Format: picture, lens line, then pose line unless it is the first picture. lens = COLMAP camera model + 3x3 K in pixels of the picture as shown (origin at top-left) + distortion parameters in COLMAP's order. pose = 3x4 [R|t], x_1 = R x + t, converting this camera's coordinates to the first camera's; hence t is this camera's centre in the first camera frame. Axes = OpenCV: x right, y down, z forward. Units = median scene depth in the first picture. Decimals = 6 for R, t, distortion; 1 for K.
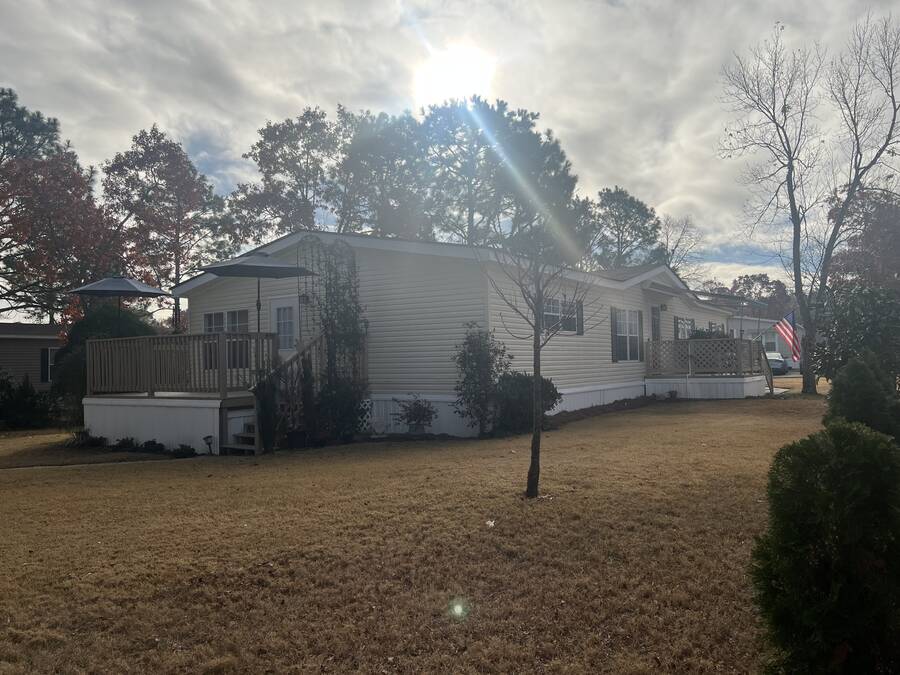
lens RADIAL K [[675.4, 0, 452.1], [0, 675.4, 339.3], [0, 0, 1]] dist [0.052020, -0.061922]
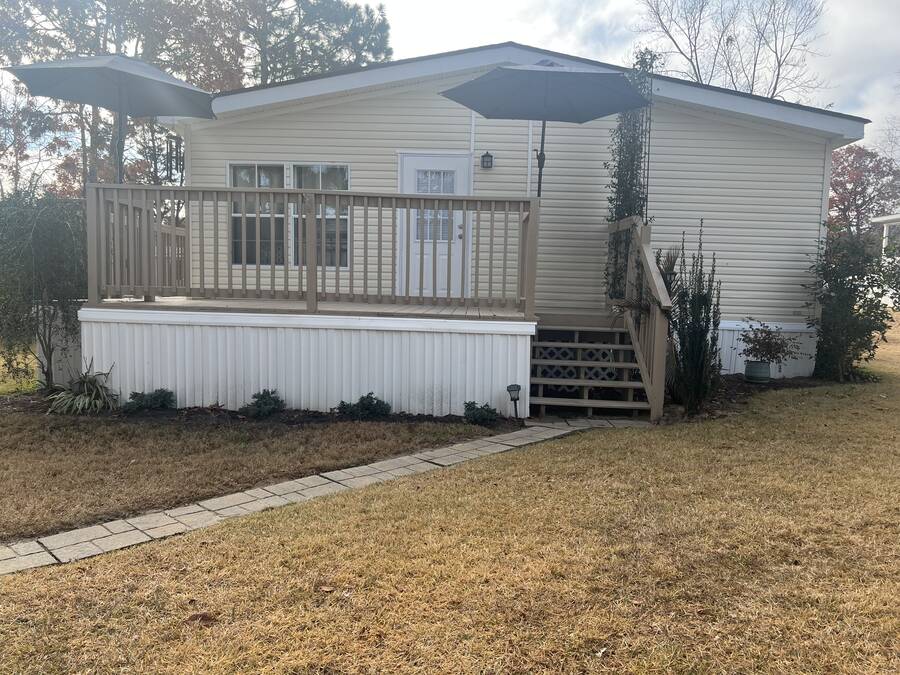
lens RADIAL K [[675.4, 0, 452.1], [0, 675.4, 339.3], [0, 0, 1]] dist [0.052020, -0.061922]
pose [[0.823320, 0.006870, 0.567535, -0.457781], [-0.069050, 0.993712, 0.088143, 0.038614], [-0.563361, -0.111758, 0.818618, 0.376508]]
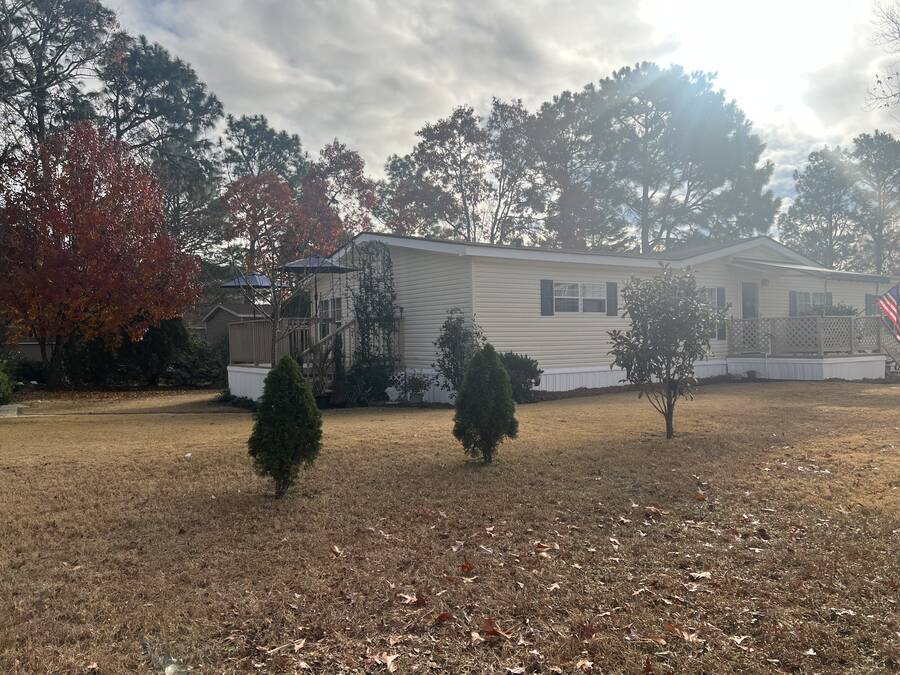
lens RADIAL K [[675.4, 0, 452.1], [0, 675.4, 339.3], [0, 0, 1]] dist [0.052020, -0.061922]
pose [[0.923727, 0.004683, -0.383024, 0.297318], [0.012047, 0.999076, 0.041267, -0.013071], [0.382863, -0.042733, 0.922816, -0.052929]]
